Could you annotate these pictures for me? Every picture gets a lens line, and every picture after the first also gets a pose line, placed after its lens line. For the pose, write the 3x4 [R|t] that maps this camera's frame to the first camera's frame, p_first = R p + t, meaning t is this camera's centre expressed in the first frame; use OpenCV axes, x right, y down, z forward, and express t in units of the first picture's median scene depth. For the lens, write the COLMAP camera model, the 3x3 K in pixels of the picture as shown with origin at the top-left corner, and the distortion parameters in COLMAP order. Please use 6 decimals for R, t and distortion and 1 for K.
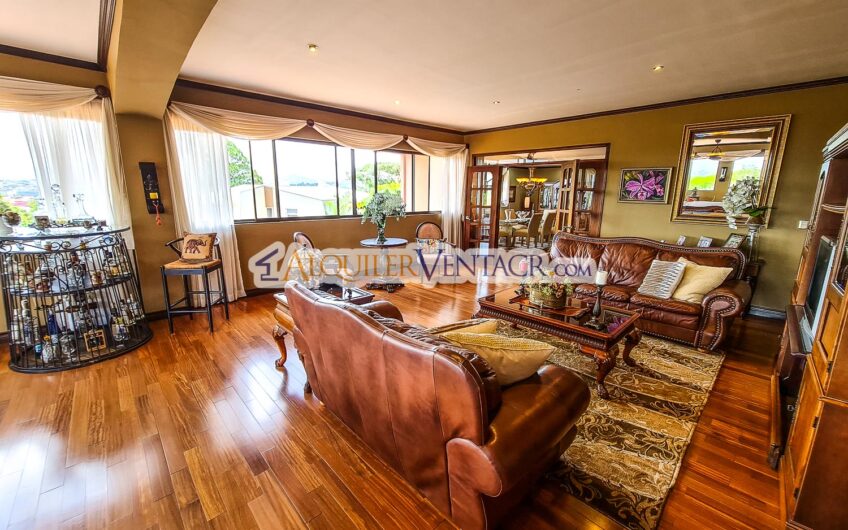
lens RADIAL K [[337.9, 0, 424.0], [0, 337.9, 265.0], [0, 0, 1]] dist [-0.034543, -0.000024]
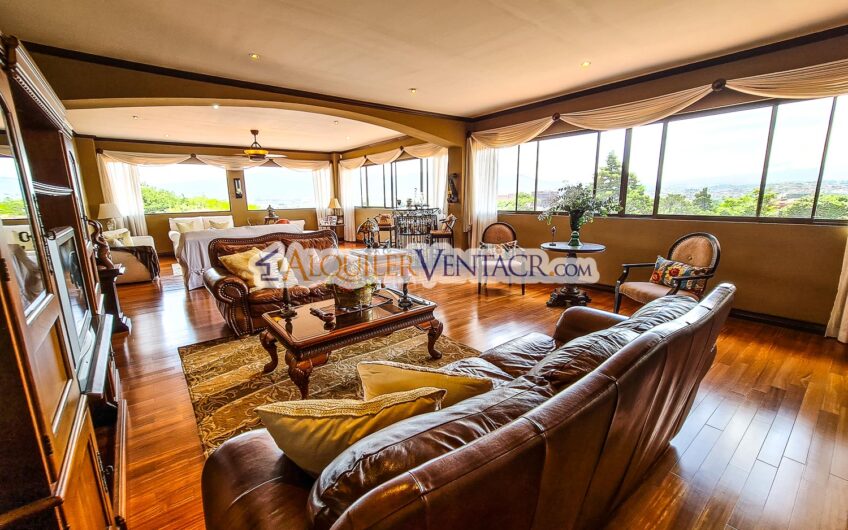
lens RADIAL K [[357.6, 0, 424.0], [0, 357.6, 265.0], [0, 0, 1]] dist [0.000551, -0.000034]
pose [[-0.088331, 0.188843, -0.978027, 0.993845], [-0.181905, 0.962295, 0.202234, -0.180115], [0.979341, 0.195772, -0.050649, 0.930677]]
